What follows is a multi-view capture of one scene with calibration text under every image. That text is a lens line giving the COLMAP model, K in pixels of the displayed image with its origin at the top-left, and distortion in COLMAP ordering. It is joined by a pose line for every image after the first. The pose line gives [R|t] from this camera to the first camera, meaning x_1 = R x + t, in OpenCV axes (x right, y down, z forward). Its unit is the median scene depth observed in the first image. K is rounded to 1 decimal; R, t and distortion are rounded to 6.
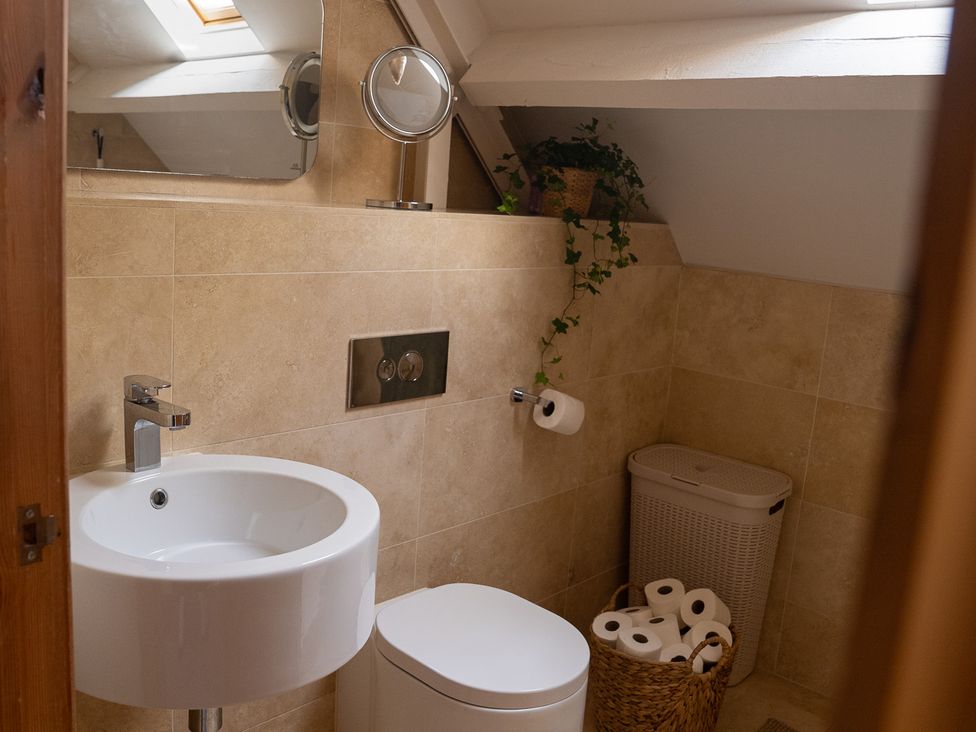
lens RADIAL K [[871.2, 0, 488.0], [0, 871.2, 366.0], [0, 0, 1]] dist [-0.012388, 0.012621]
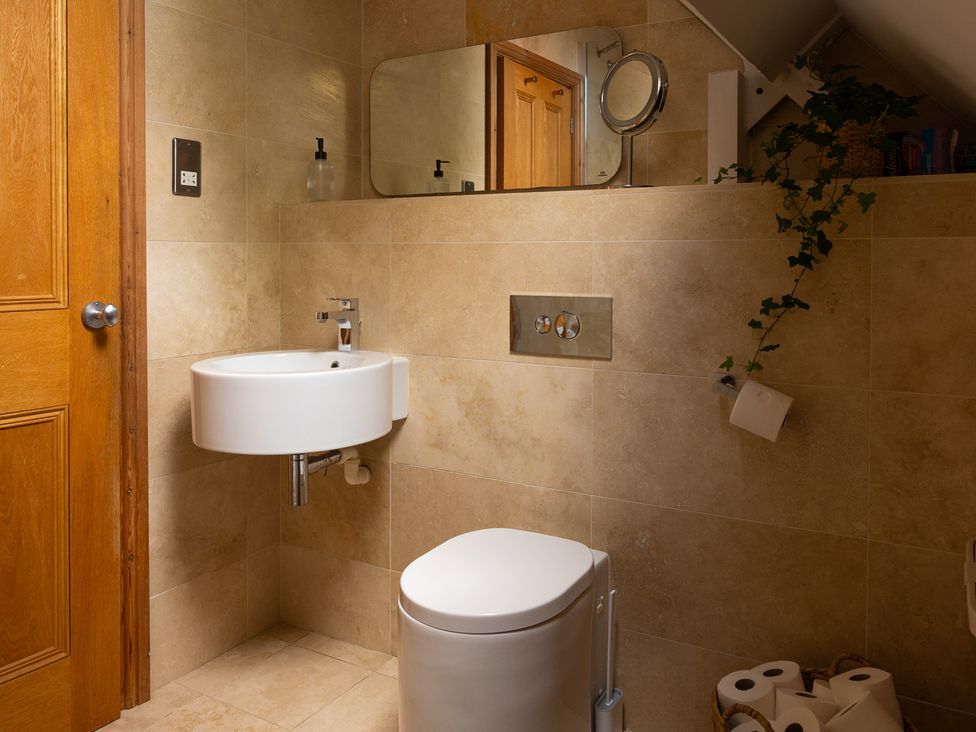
lens RADIAL K [[871.2, 0, 488.0], [0, 871.2, 366.0], [0, 0, 1]] dist [-0.012388, 0.012621]
pose [[0.205715, -0.002920, -0.978608, 0.986599], [-0.207888, 0.977041, -0.046616, 0.125073], [0.956276, 0.213030, 0.200385, 0.661743]]
